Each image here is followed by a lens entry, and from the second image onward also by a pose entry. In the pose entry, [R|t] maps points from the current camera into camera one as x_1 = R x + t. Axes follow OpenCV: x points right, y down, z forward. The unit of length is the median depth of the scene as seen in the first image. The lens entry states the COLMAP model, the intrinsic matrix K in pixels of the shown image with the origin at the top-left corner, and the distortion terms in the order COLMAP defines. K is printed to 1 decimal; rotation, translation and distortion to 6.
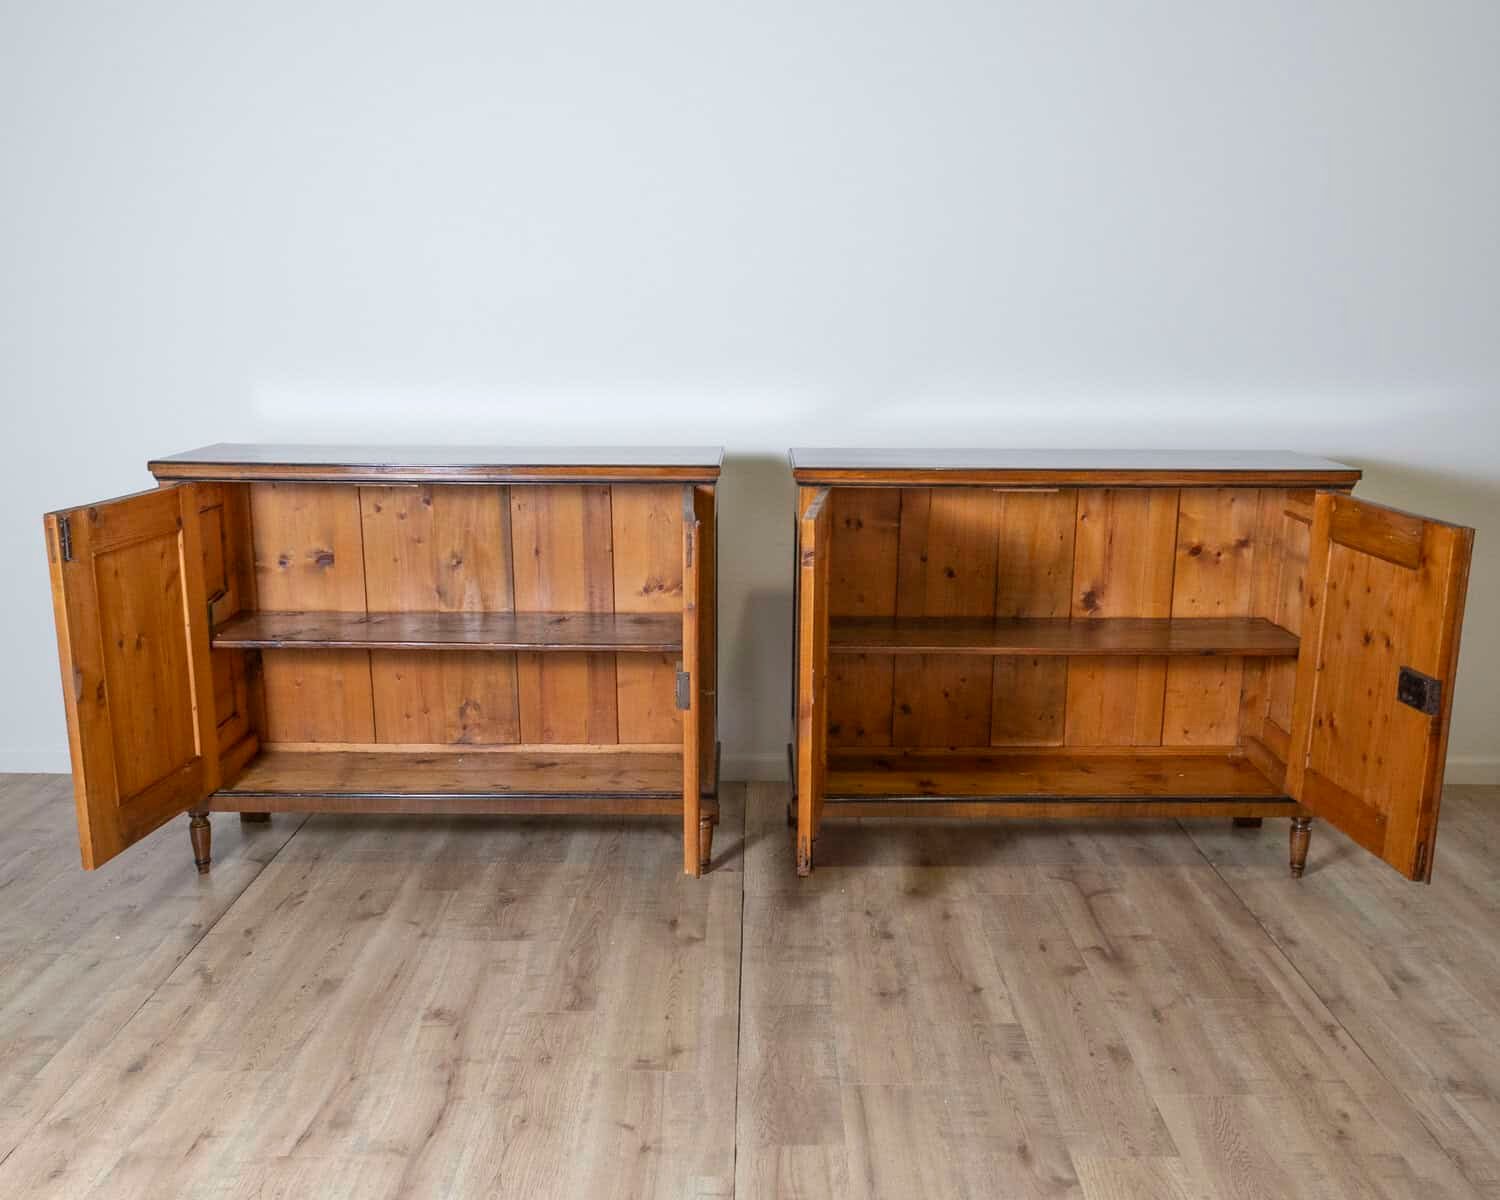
lens RADIAL K [[1322.4, 0, 765.1], [0, 1322.4, 678.7], [0, 0, 1]] dist [0.004295, -0.012071]
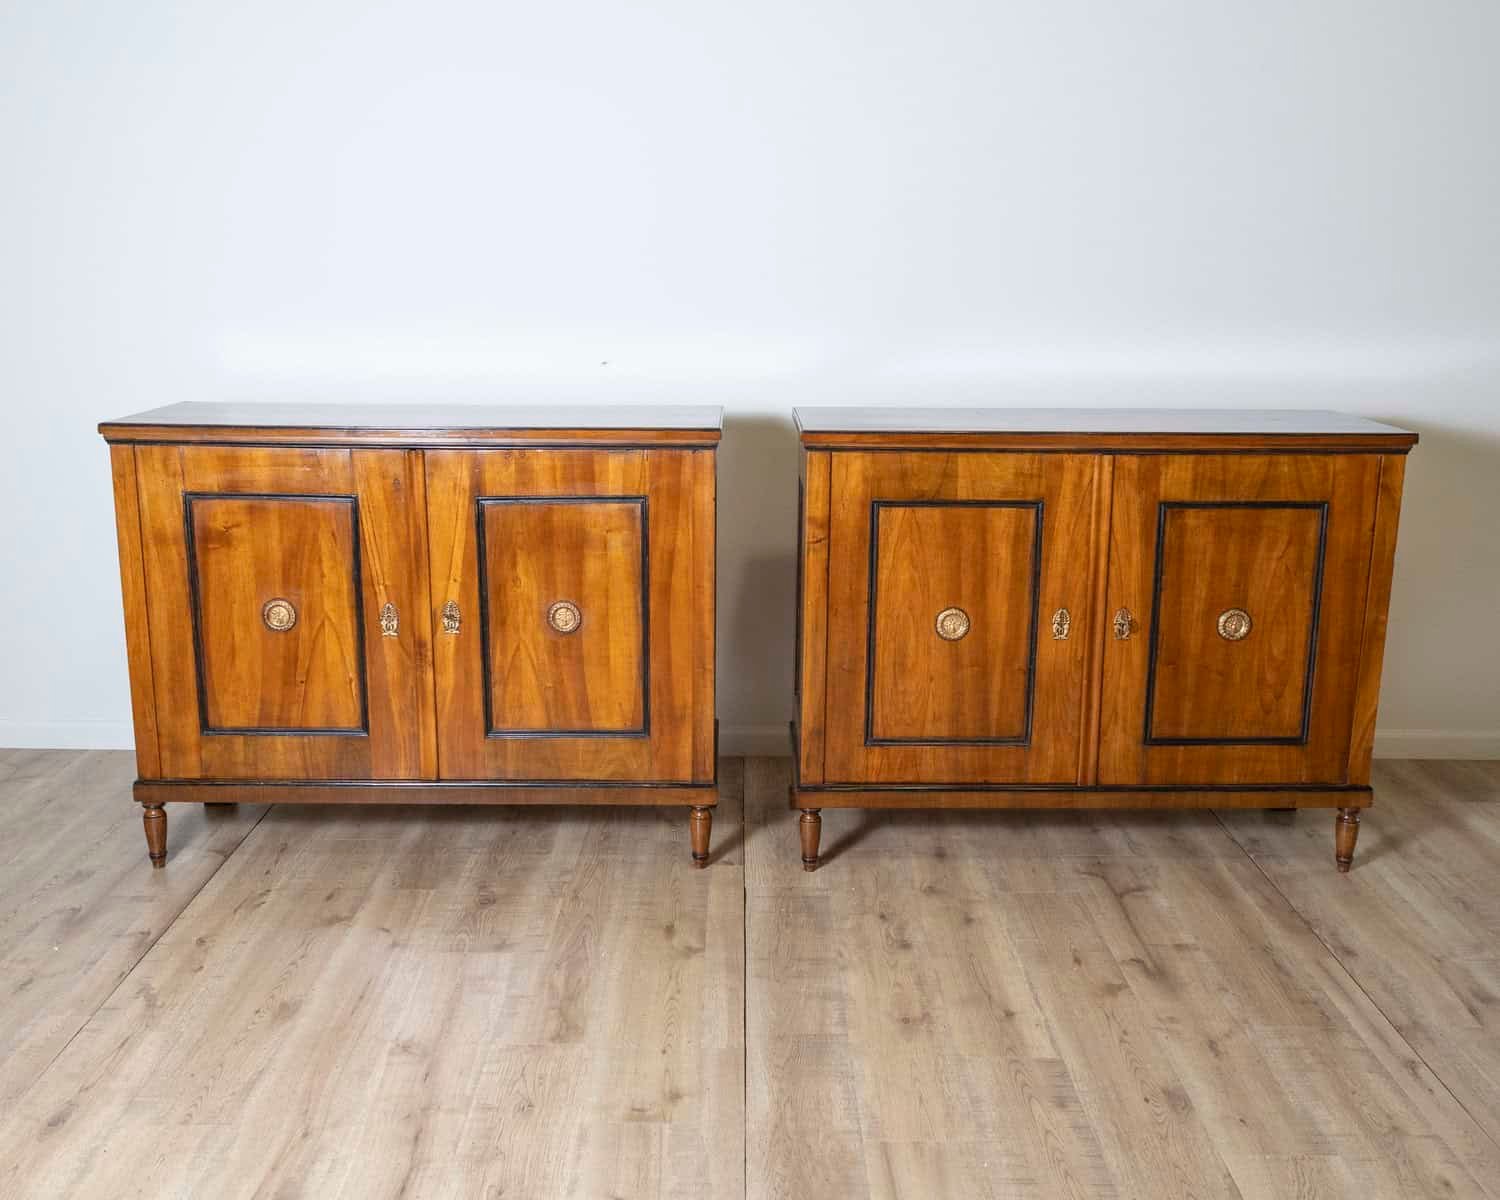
lens RADIAL K [[1272.9, 0, 749.7], [0, 1272.9, 588.1], [0, 0, 1]] dist [0.000885, 0.000596]
pose [[0.999999, 0.000679, 0.001324, -0.015295], [-0.000652, 0.999793, -0.020337, -0.032308], [-0.001337, 0.020336, 0.999792, 0.117856]]
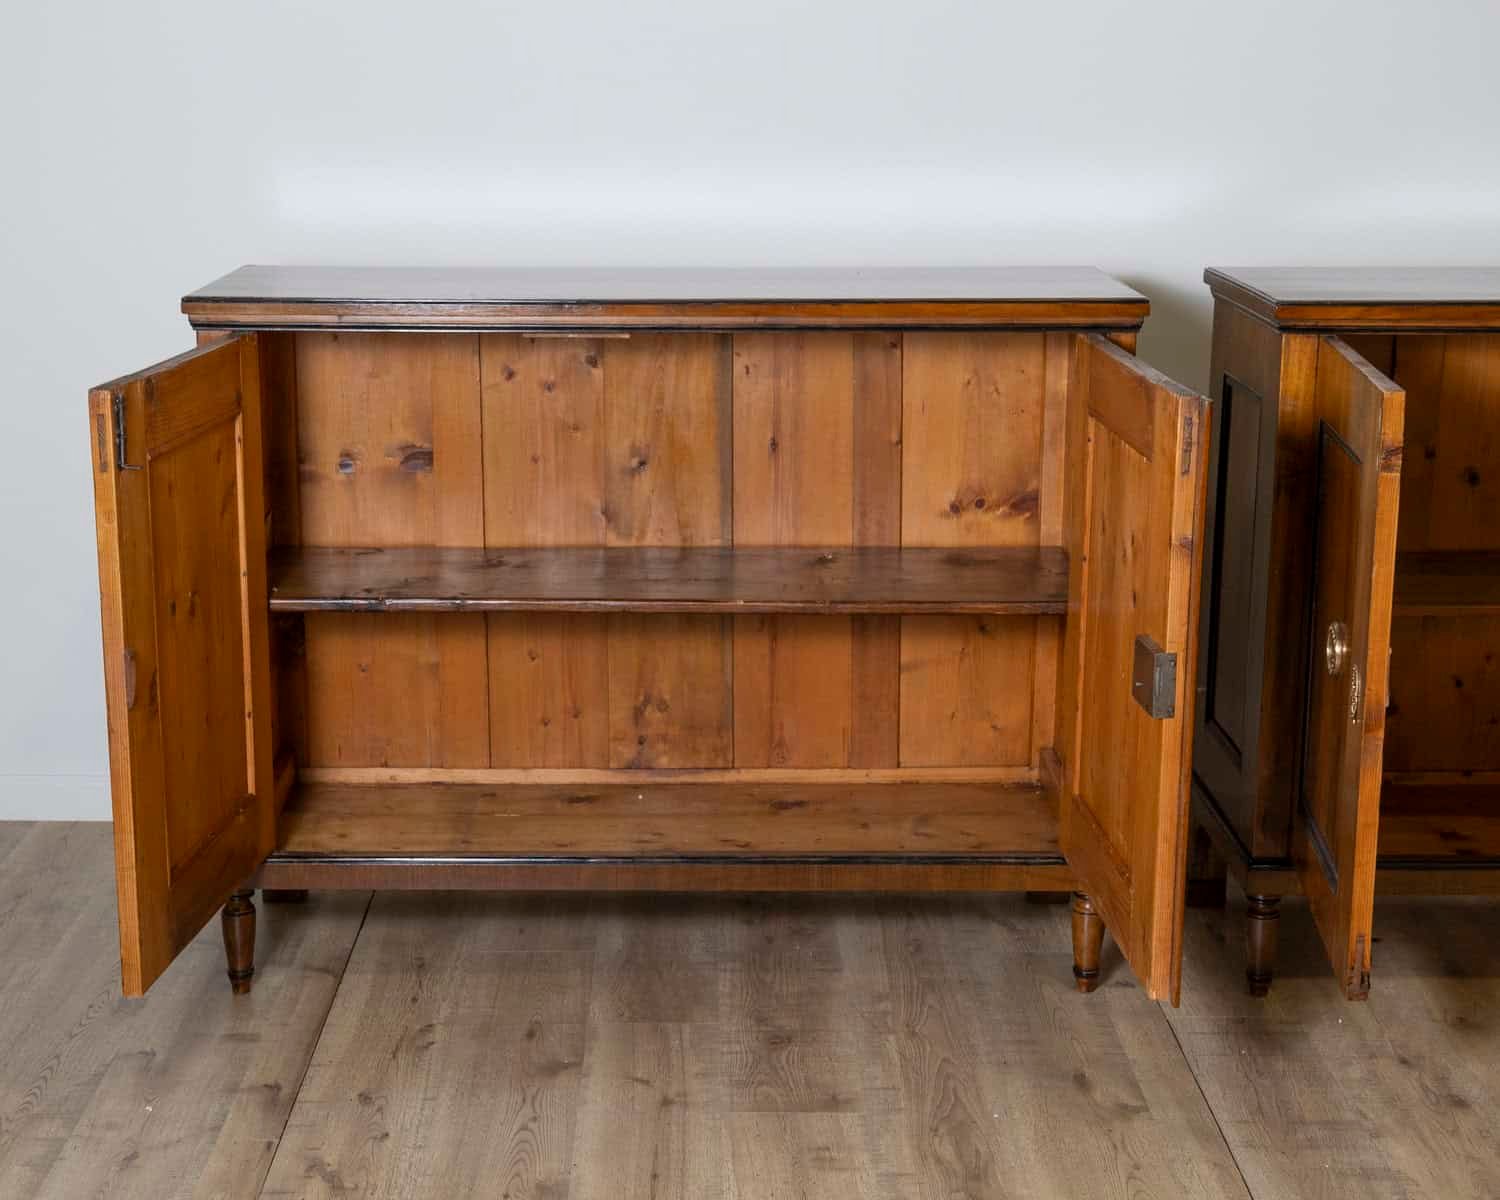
lens RADIAL K [[2160.8, 0, 731.3], [0, 2160.8, 592.9], [0, 0, 1]] dist [0.019885, 0.000000]
pose [[0.999960, -0.004357, -0.007829, -0.214387], [0.004197, 0.999784, -0.020354, -0.011523], [0.007916, 0.020321, 0.999762, 0.037270]]
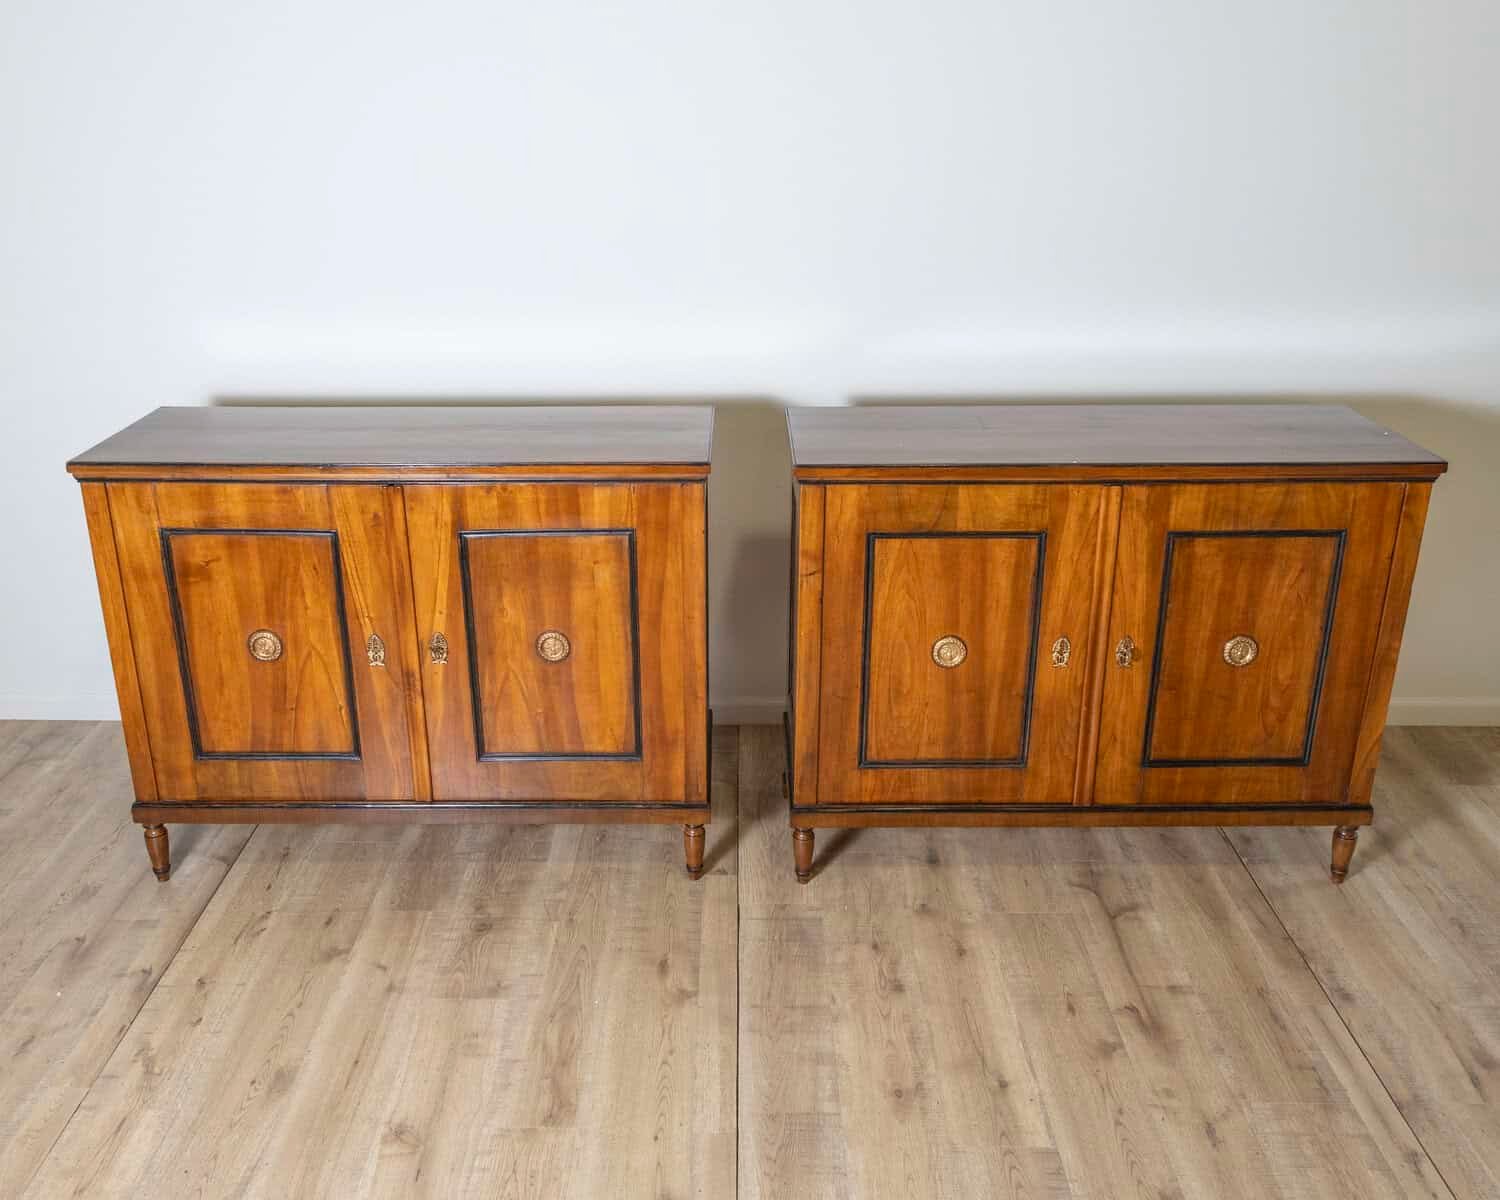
lens RADIAL K [[1173.7, 0, 725.5], [0, 1173.7, 538.0], [0, 0, 1]] dist [-0.000009, 0.003017]
pose [[0.999803, -0.004430, -0.019364, -0.009016], [0.006330, 0.995049, 0.099181, -0.189642], [0.018829, -0.099284, 0.994881, 0.219658]]
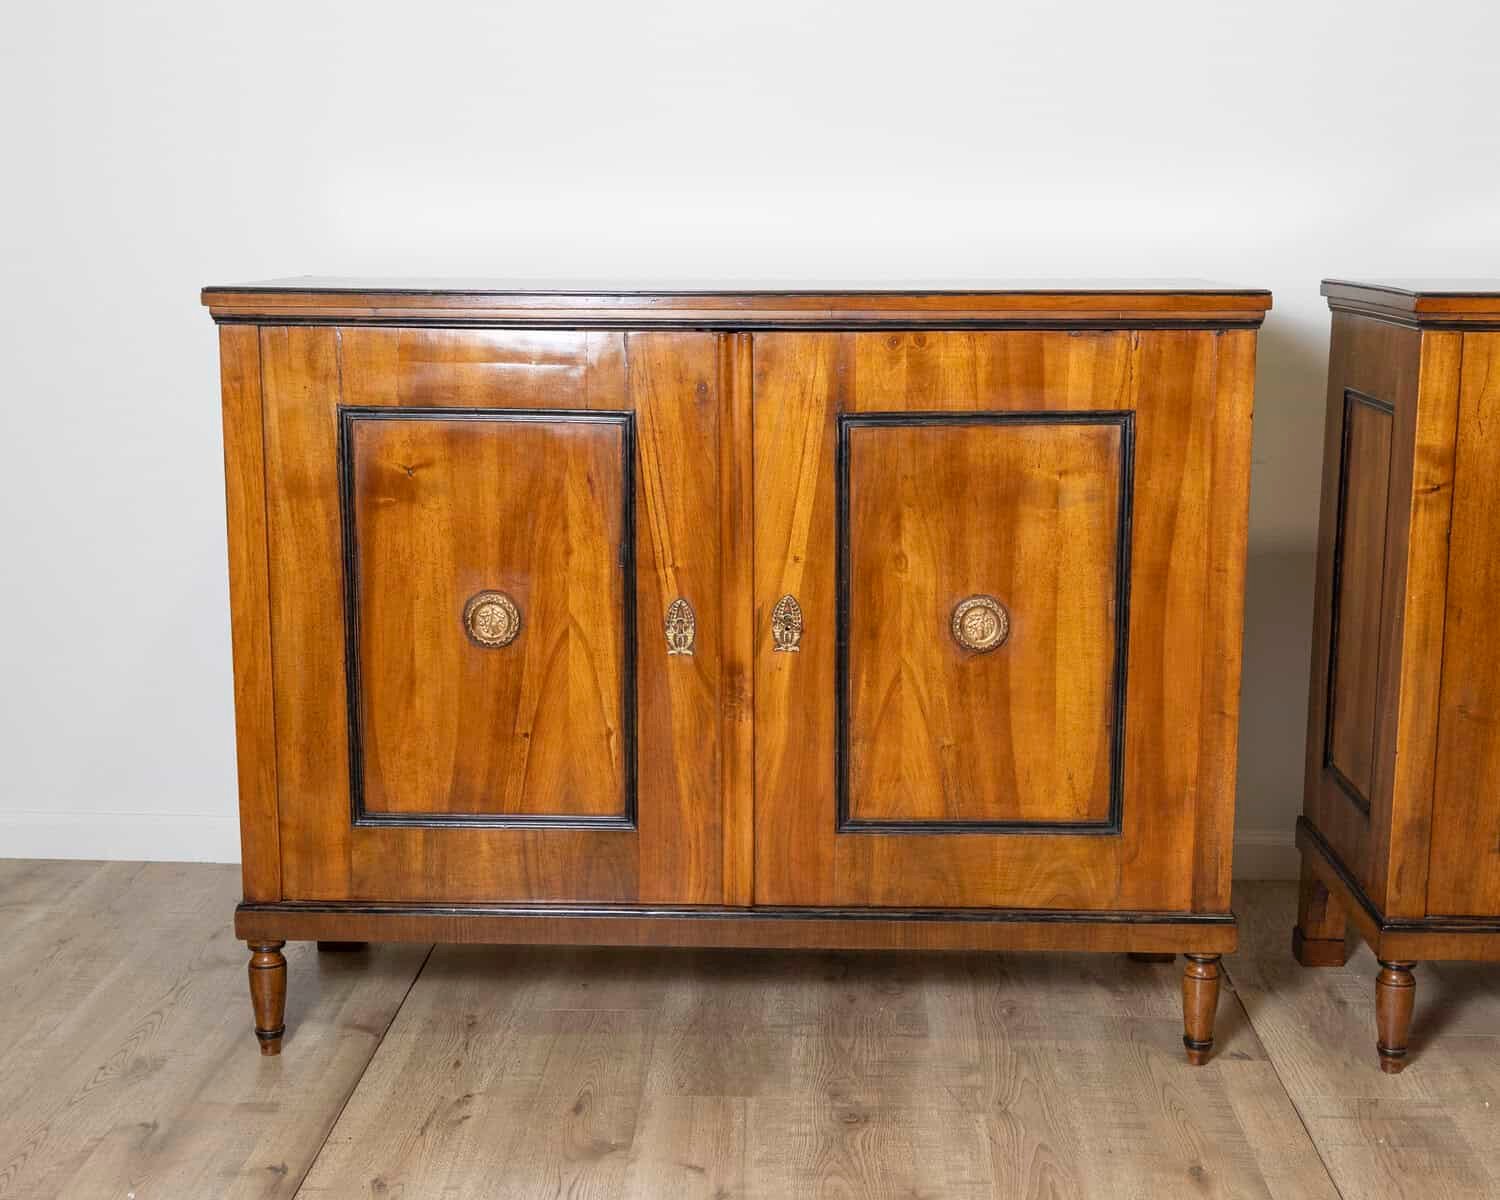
lens RADIAL K [[1821.1, 0, 804.0], [0, 1821.1, 600.3], [0, 0, 1]] dist [0.011250, 0.000000]
pose [[0.999313, 0.001247, -0.037054, -0.194606], [-0.003389, 0.998323, -0.057788, 0.004772], [0.036919, 0.057874, 0.997641, 0.276280]]
